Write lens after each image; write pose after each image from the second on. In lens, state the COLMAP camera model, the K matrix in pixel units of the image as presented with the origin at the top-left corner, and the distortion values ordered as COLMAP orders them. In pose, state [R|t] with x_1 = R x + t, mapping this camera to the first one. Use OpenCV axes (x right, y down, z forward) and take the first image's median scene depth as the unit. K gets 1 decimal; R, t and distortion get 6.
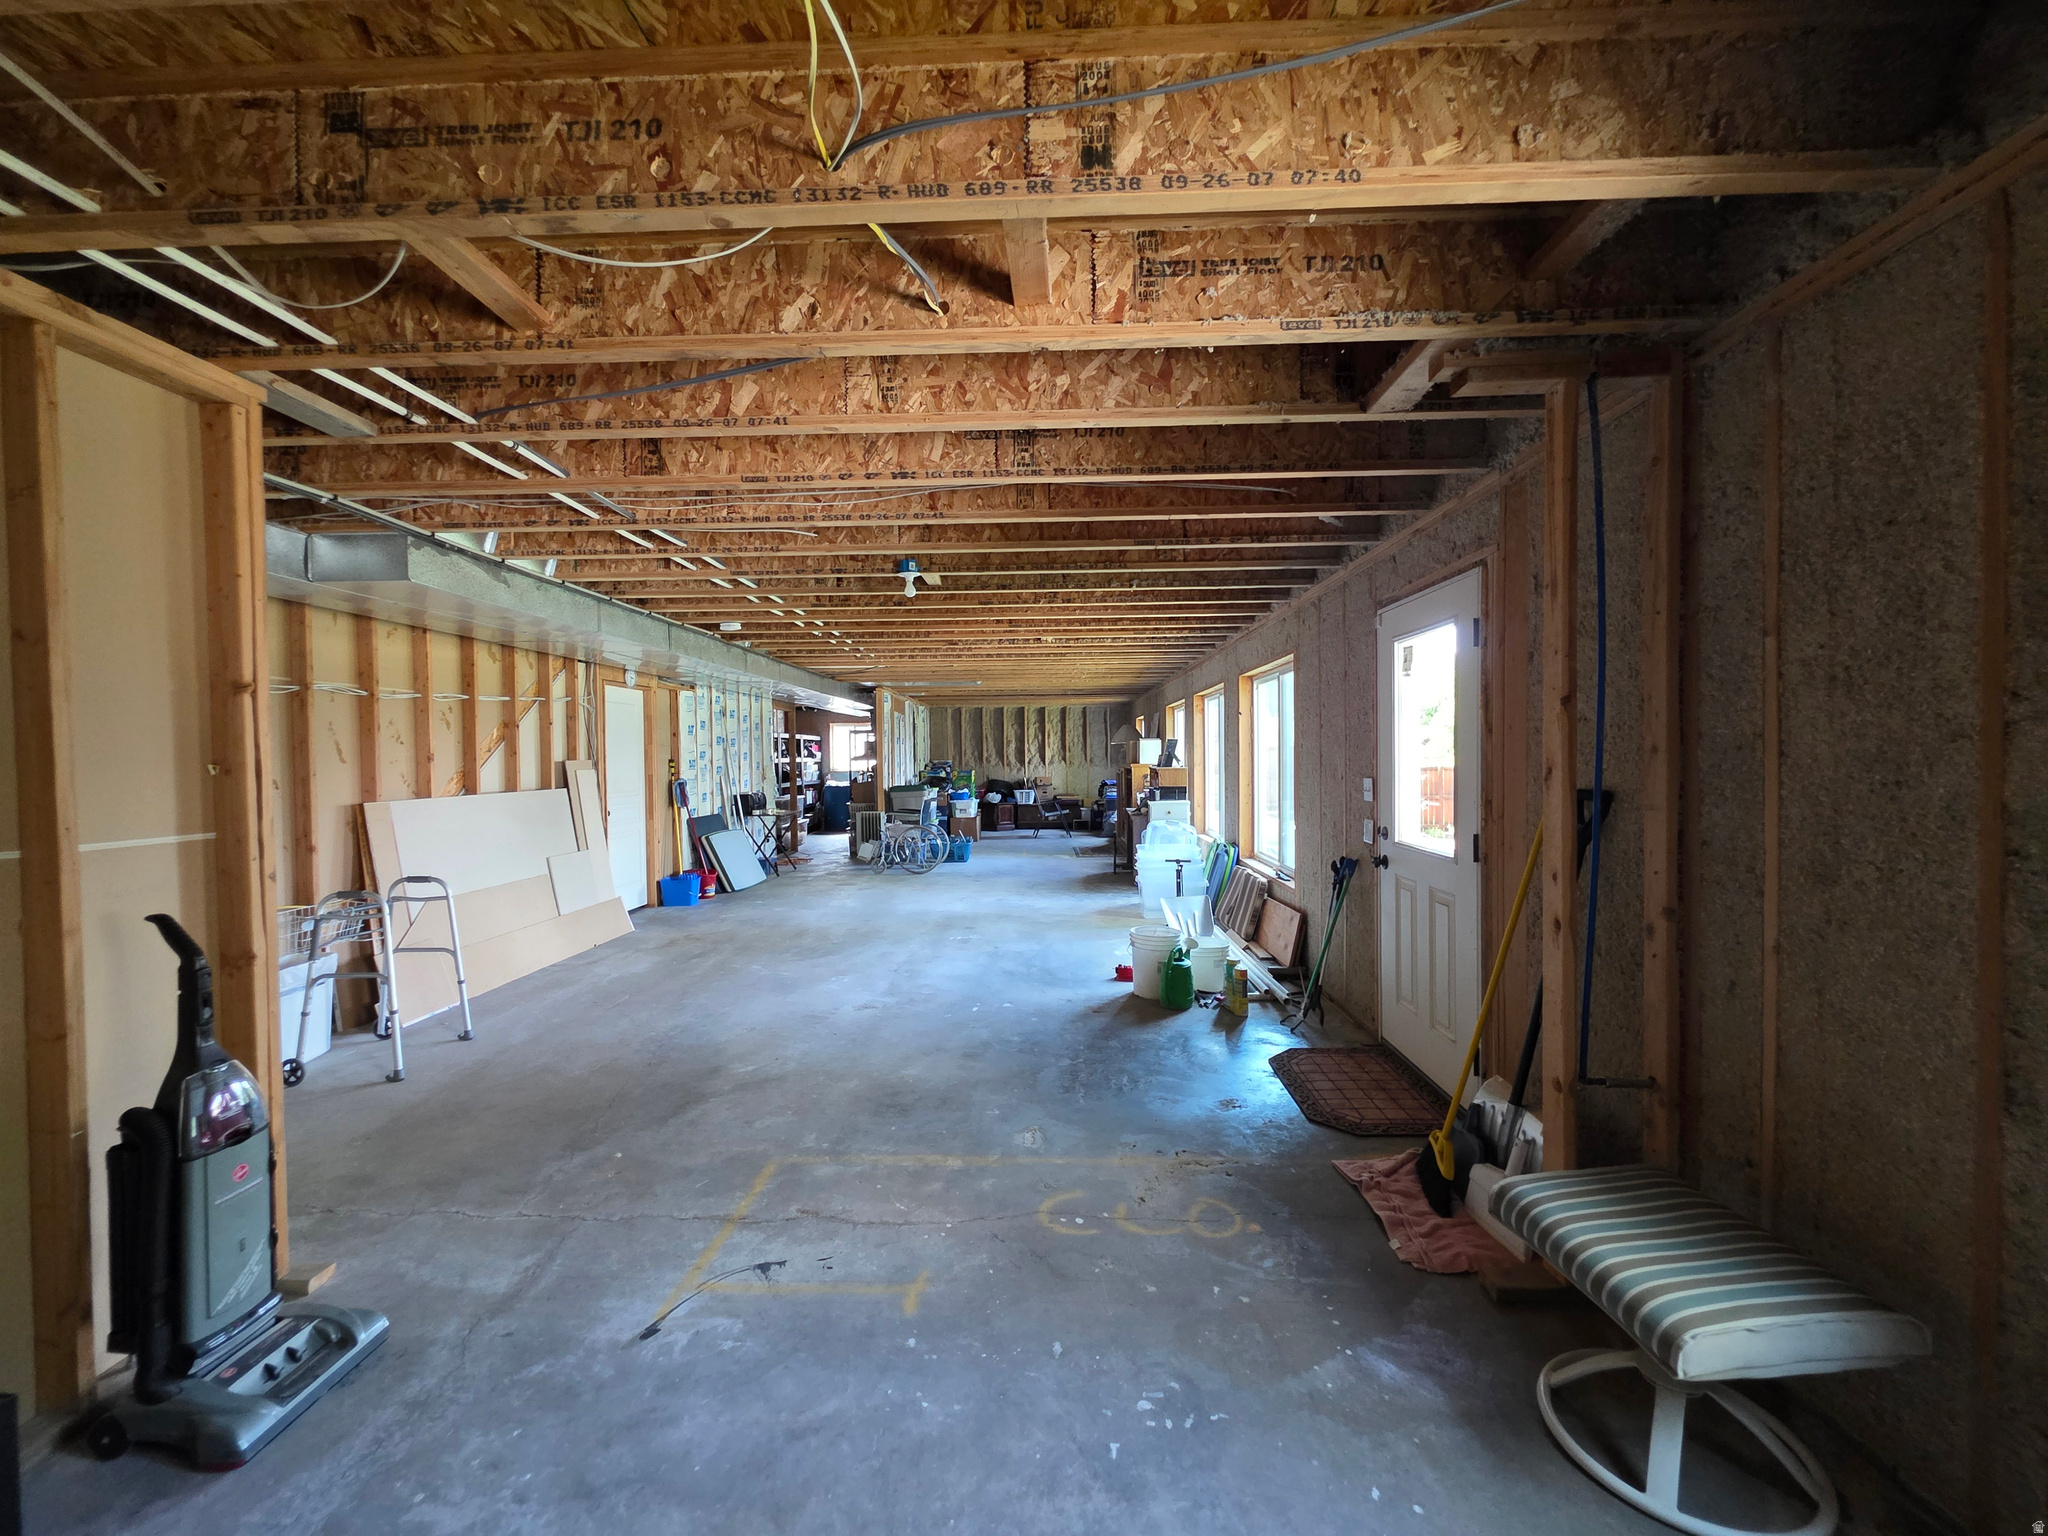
lens RADIAL K [[817.1, 0, 1020.1], [0, 817.1, 766.2], [0, 0, 1]] dist [0.004795, -0.000811]
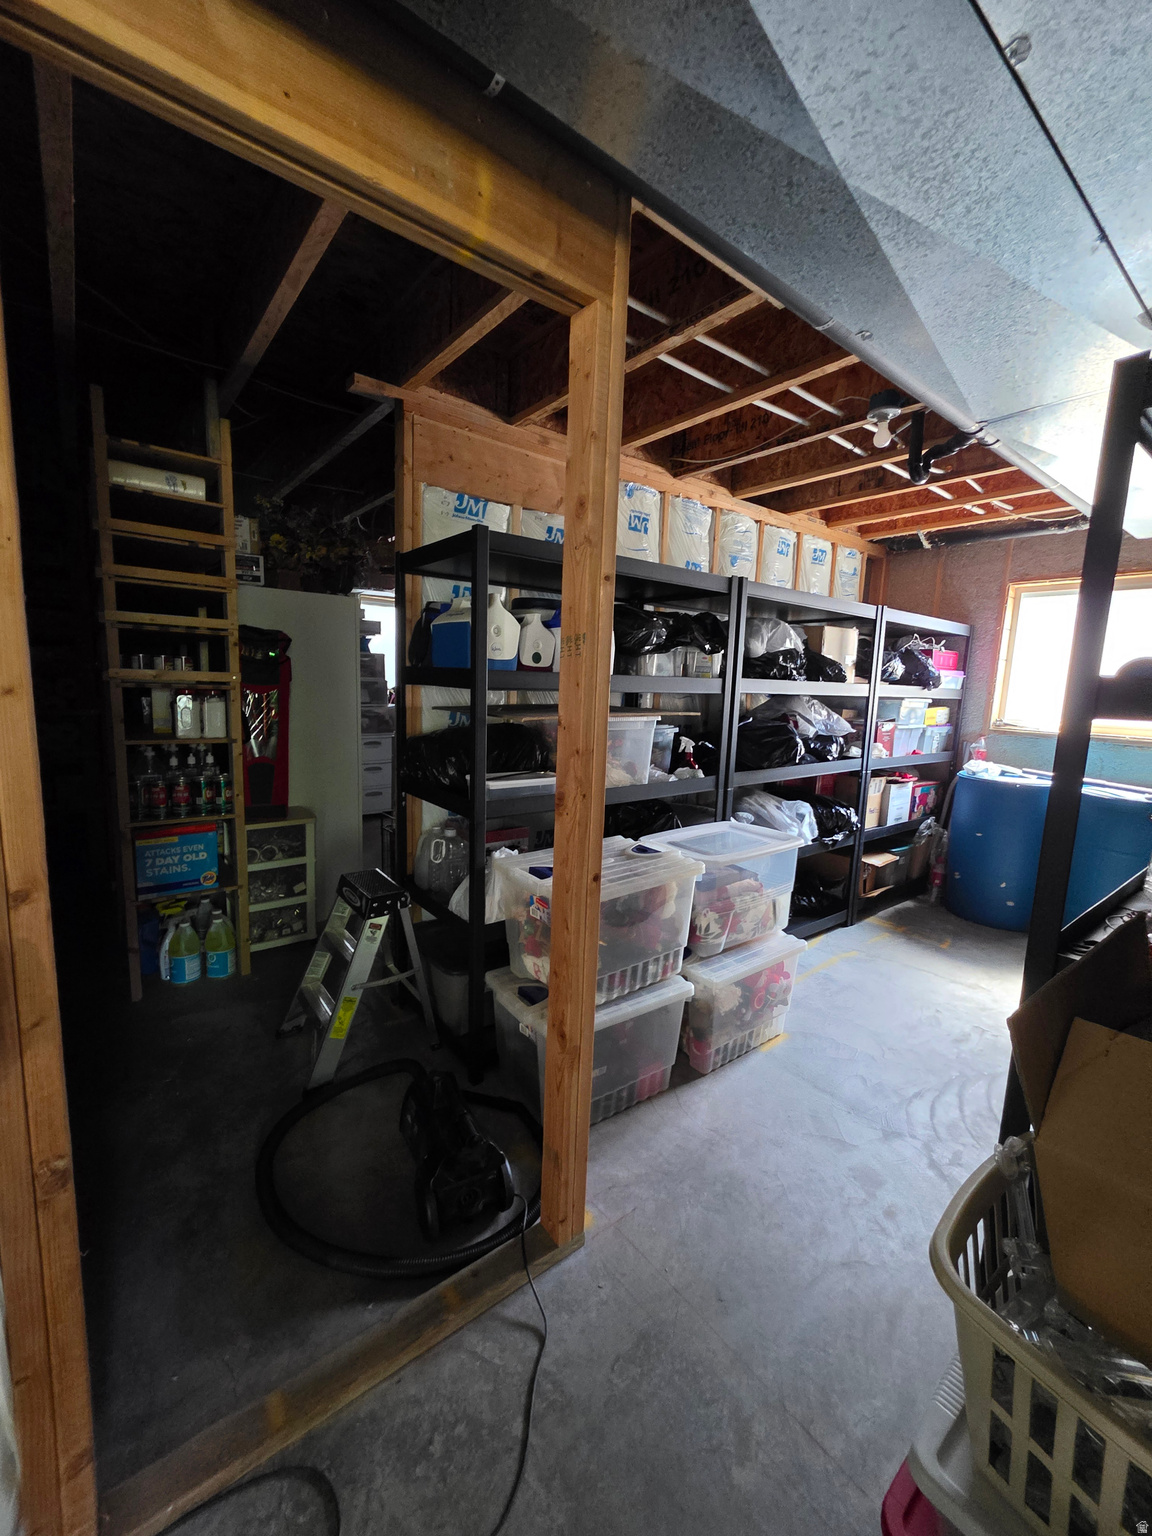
lens RADIAL K [[612.8, 0, 575.4], [0, 612.8, 765.1], [0, 0, 1]] dist [0.004795, -0.000811]
pose [[0.642540, 0.138868, -0.753564, -0.254709], [-0.053249, 0.989156, 0.136879, -0.008761], [0.764400, -0.047823, 0.642967, 1.210587]]
